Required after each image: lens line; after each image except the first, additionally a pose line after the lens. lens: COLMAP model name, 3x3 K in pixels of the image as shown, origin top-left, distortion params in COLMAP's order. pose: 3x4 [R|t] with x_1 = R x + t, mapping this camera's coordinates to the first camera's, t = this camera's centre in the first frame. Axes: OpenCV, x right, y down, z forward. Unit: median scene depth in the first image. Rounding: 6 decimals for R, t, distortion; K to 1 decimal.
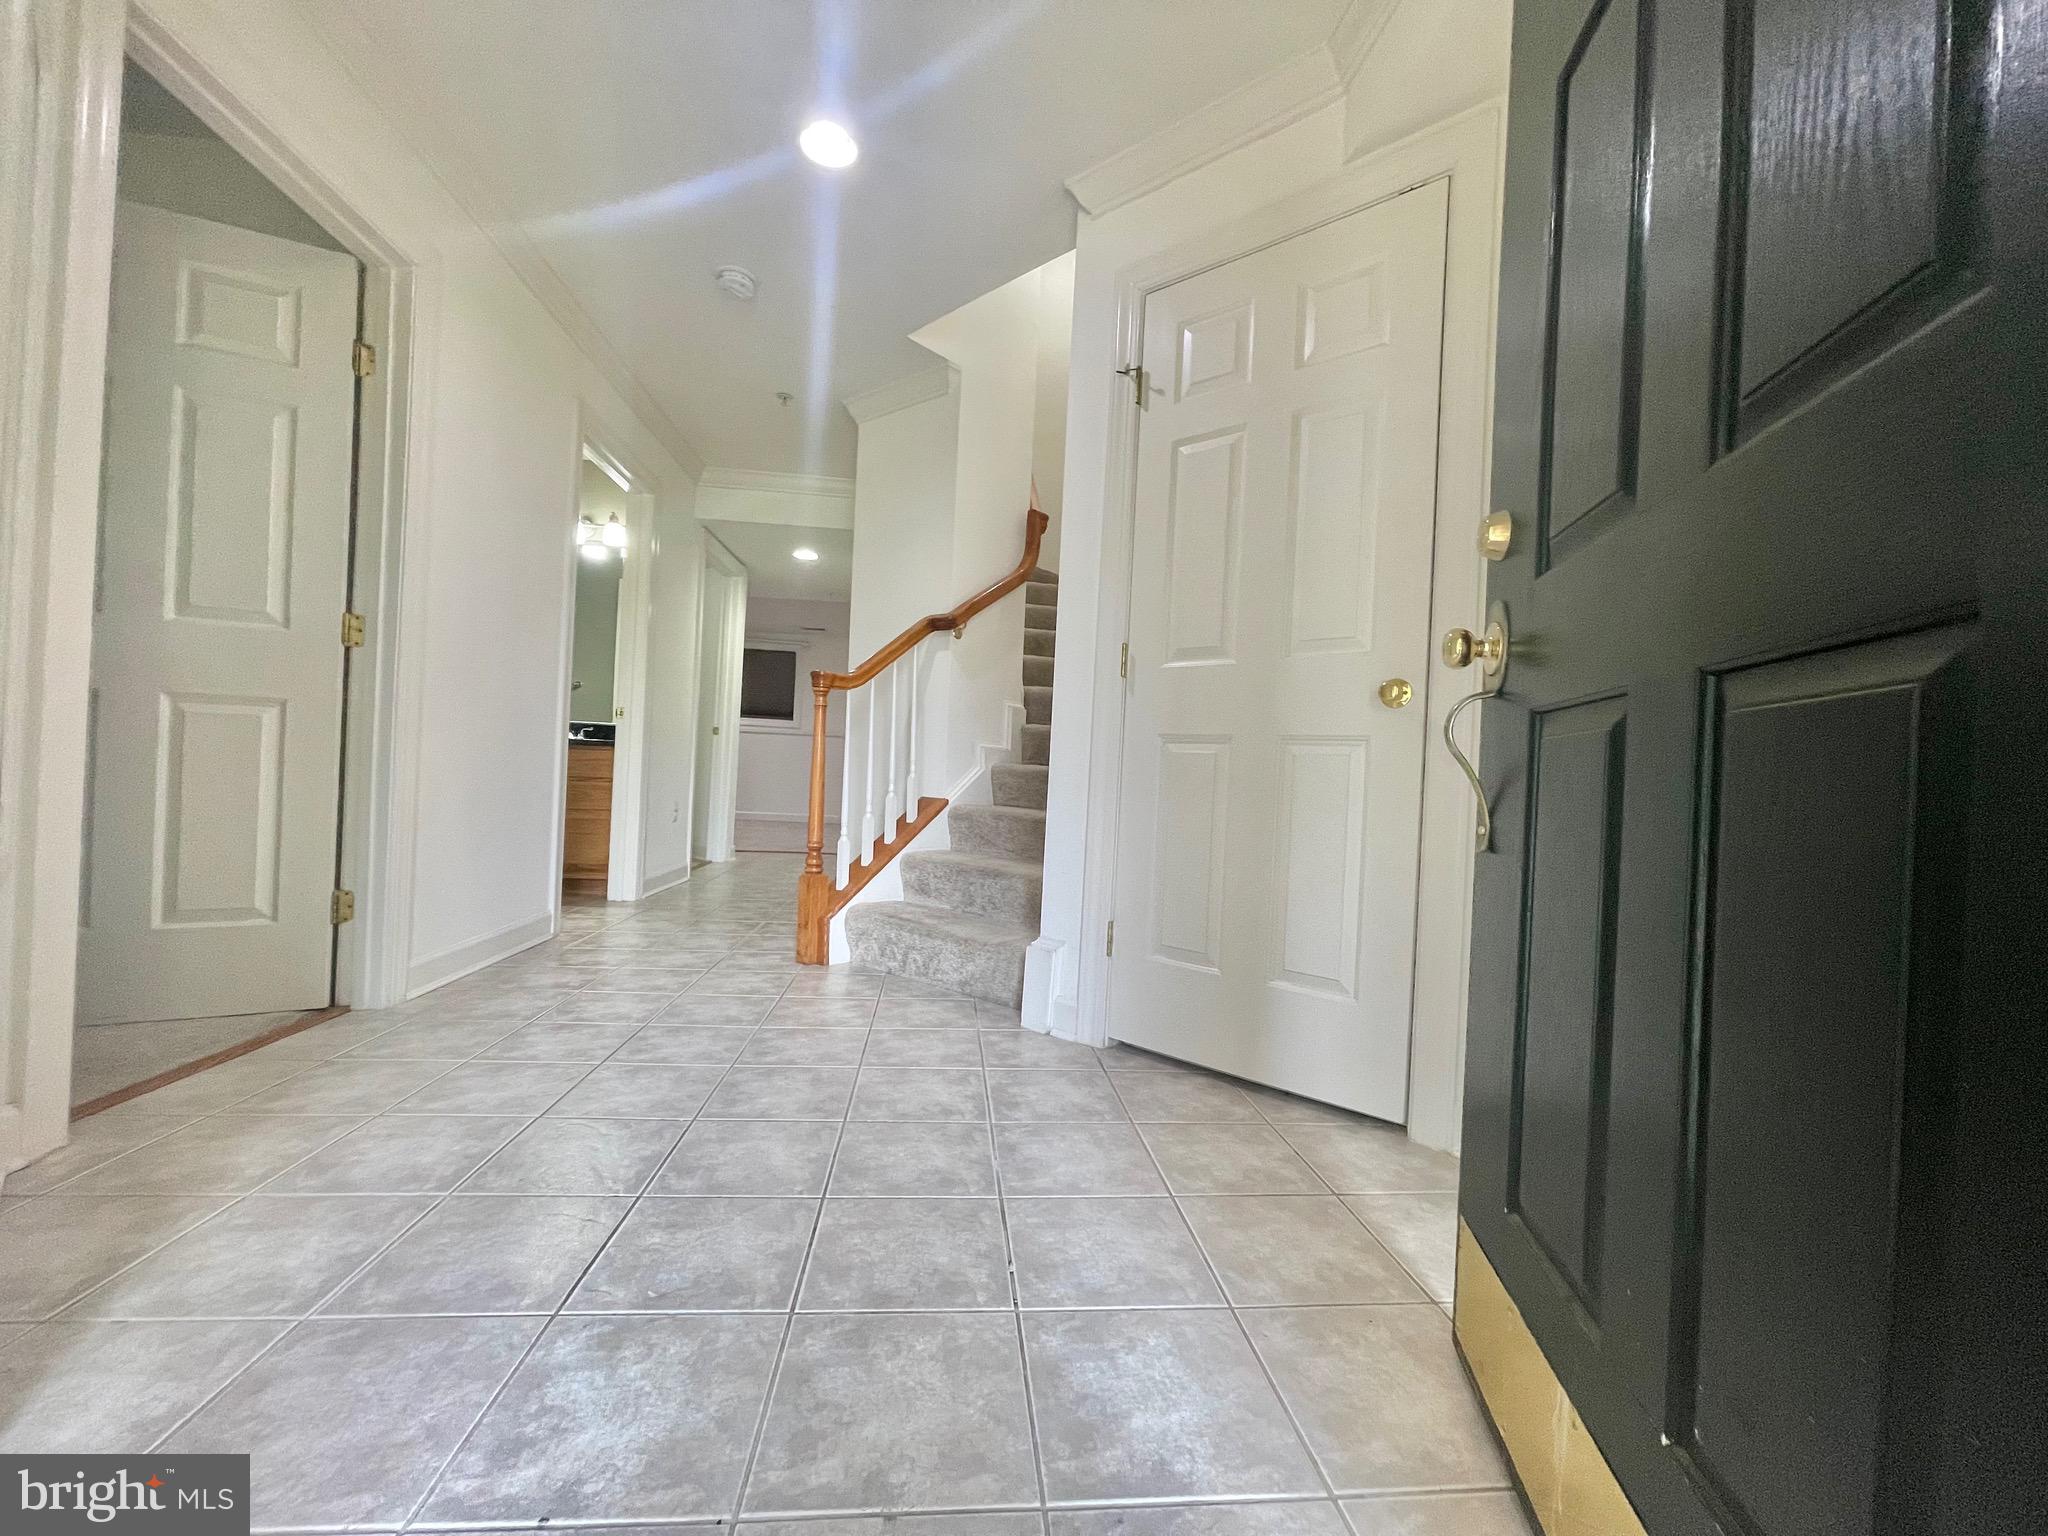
lens RADIAL K [[822.9, 0, 1018.3], [0, 822.9, 769.3], [0, 0, 1]] dist [-0.002237, 0.000238]
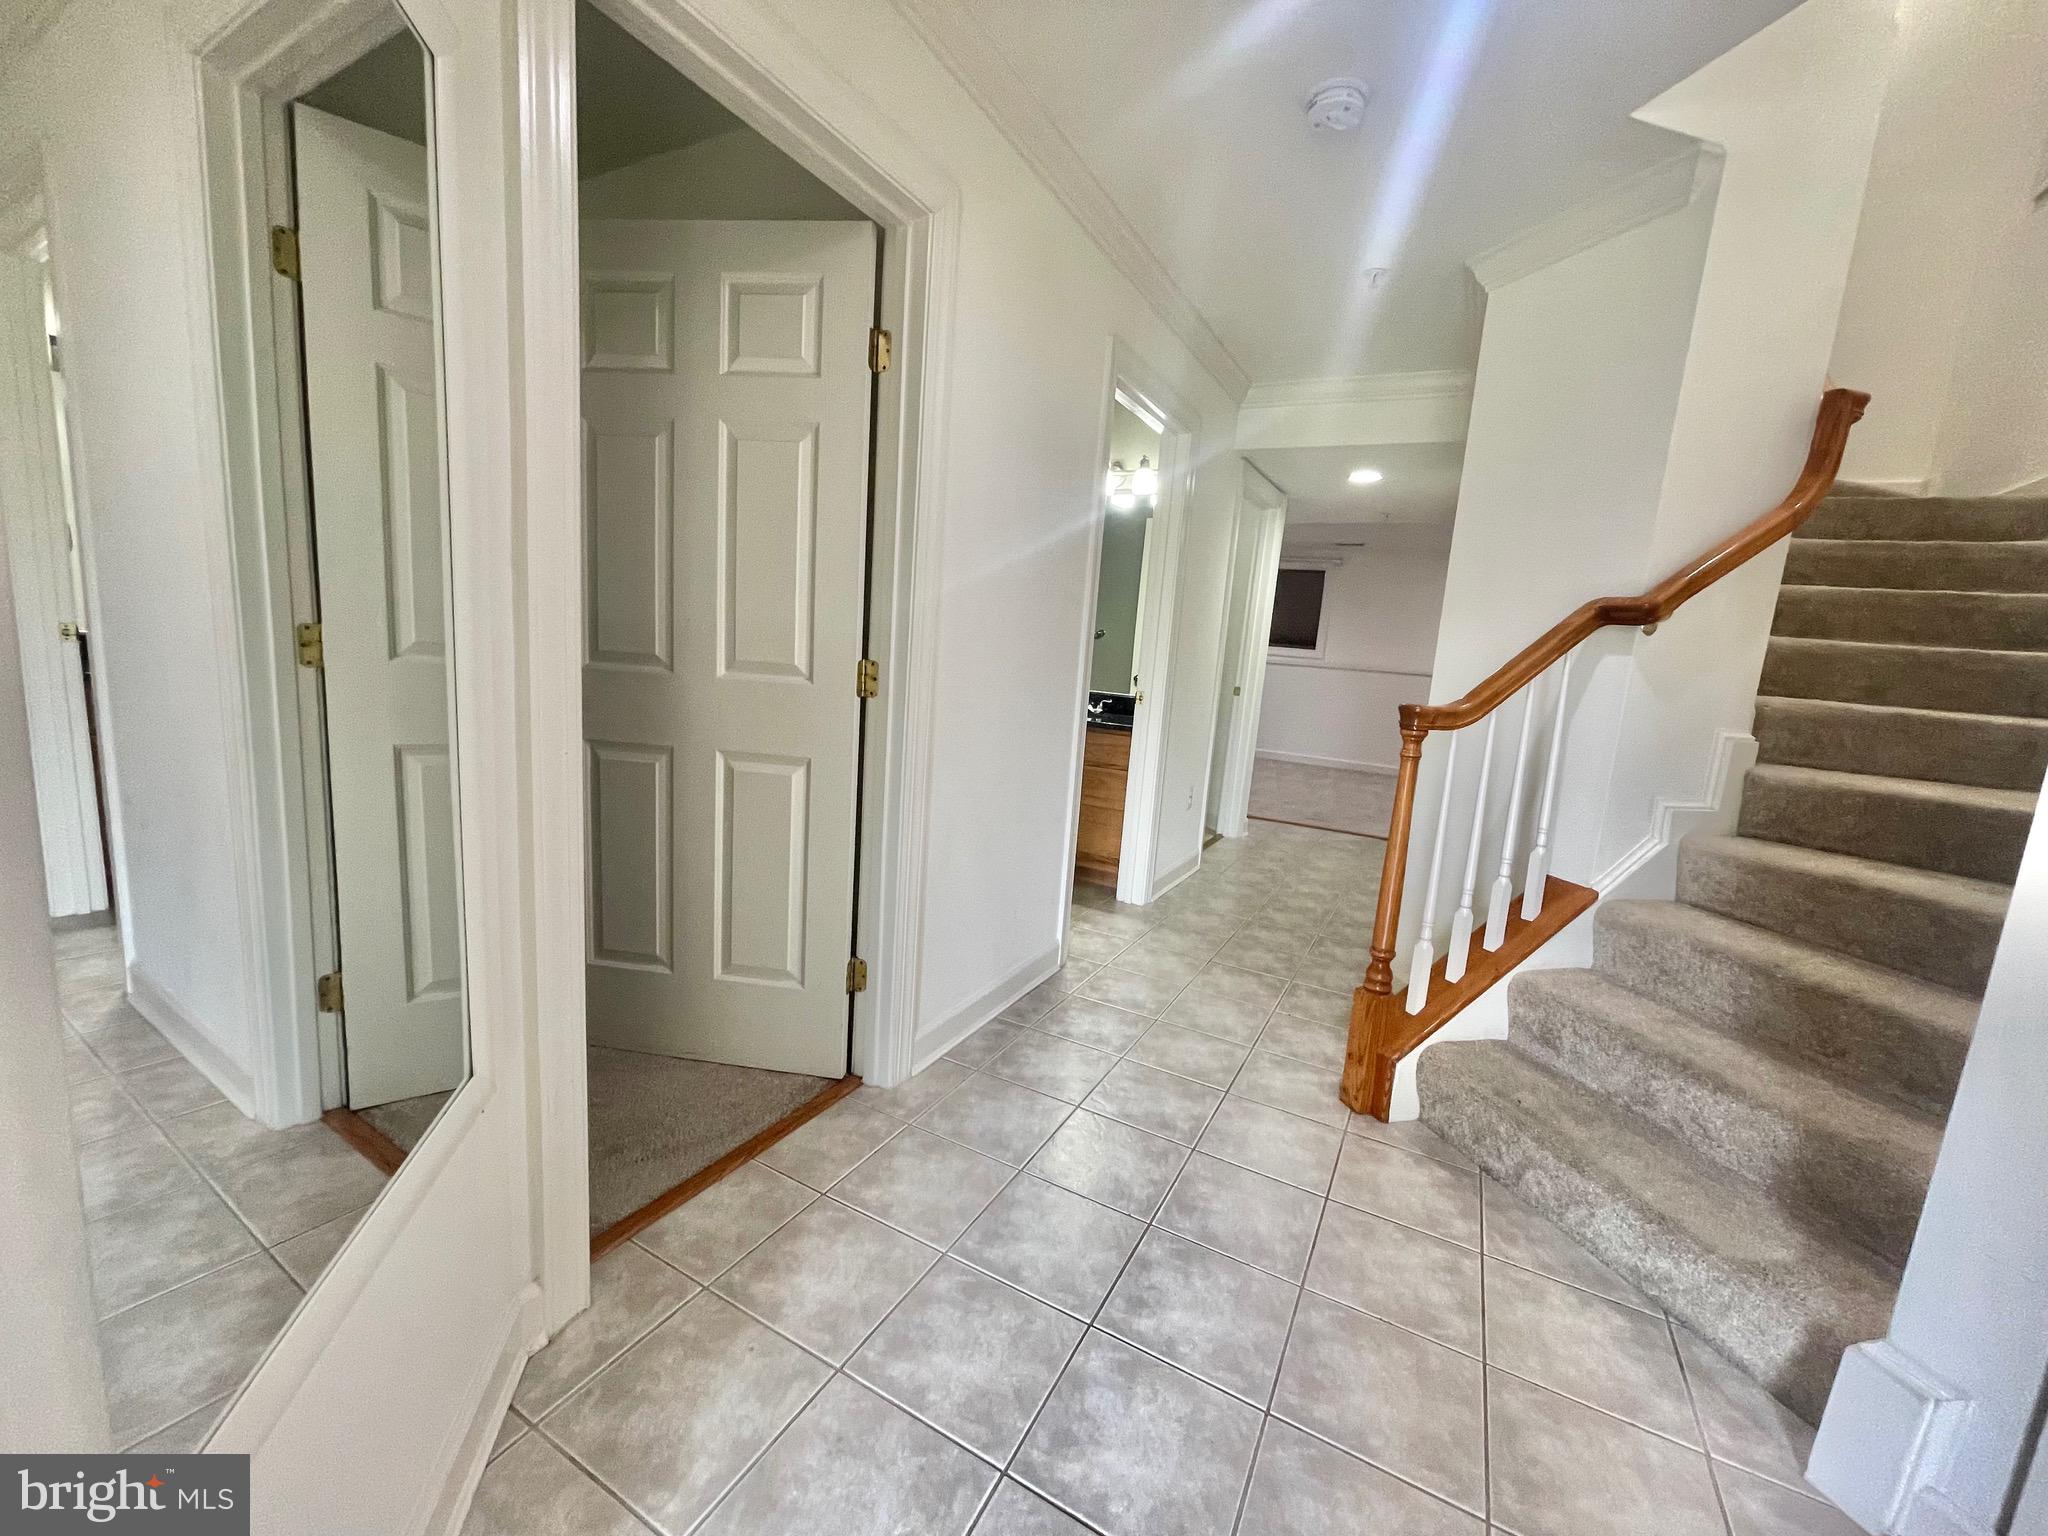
lens RADIAL K [[822.9, 0, 1018.3], [0, 822.9, 769.3], [0, 0, 1]] dist [-0.002237, 0.000238]
pose [[0.828977, 0.103050, -0.549707, -0.122532], [-0.031876, 0.989987, 0.137515, -0.136103], [0.558374, -0.096474, 0.823961, 0.239778]]
